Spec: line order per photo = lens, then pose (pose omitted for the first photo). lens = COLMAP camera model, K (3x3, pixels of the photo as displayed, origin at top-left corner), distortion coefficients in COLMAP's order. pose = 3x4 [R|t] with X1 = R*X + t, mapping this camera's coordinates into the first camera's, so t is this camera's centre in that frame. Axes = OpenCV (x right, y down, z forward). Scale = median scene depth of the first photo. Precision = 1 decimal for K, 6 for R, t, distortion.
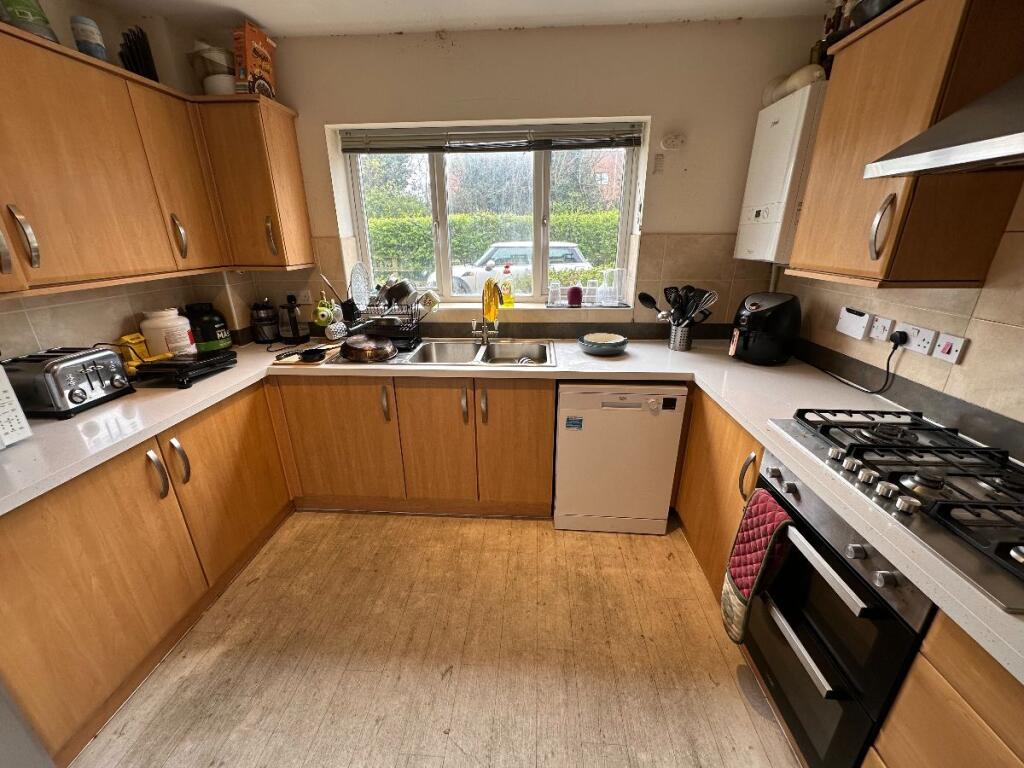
lens RADIAL K [[408.3, 0, 513.5], [0, 408.3, 383.7], [0, 0, 1]] dist [-0.002999, 0.000820]
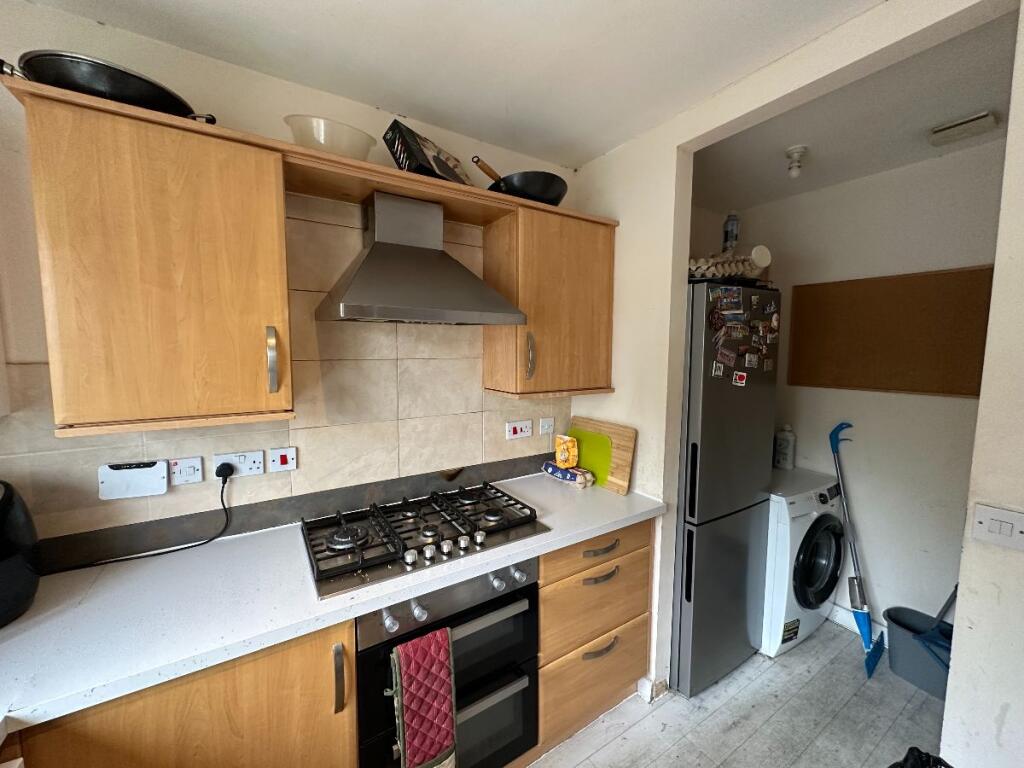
lens RADIAL K [[408.3, 0, 512.6], [0, 408.3, 385.4], [0, 0, 1]] dist [-0.002999, 0.000820]
pose [[-0.583631, -0.070120, 0.808986, -0.120249], [0.279422, 0.918081, 0.281160, -0.273337], [-0.762429, 0.390142, -0.516228, 0.677455]]
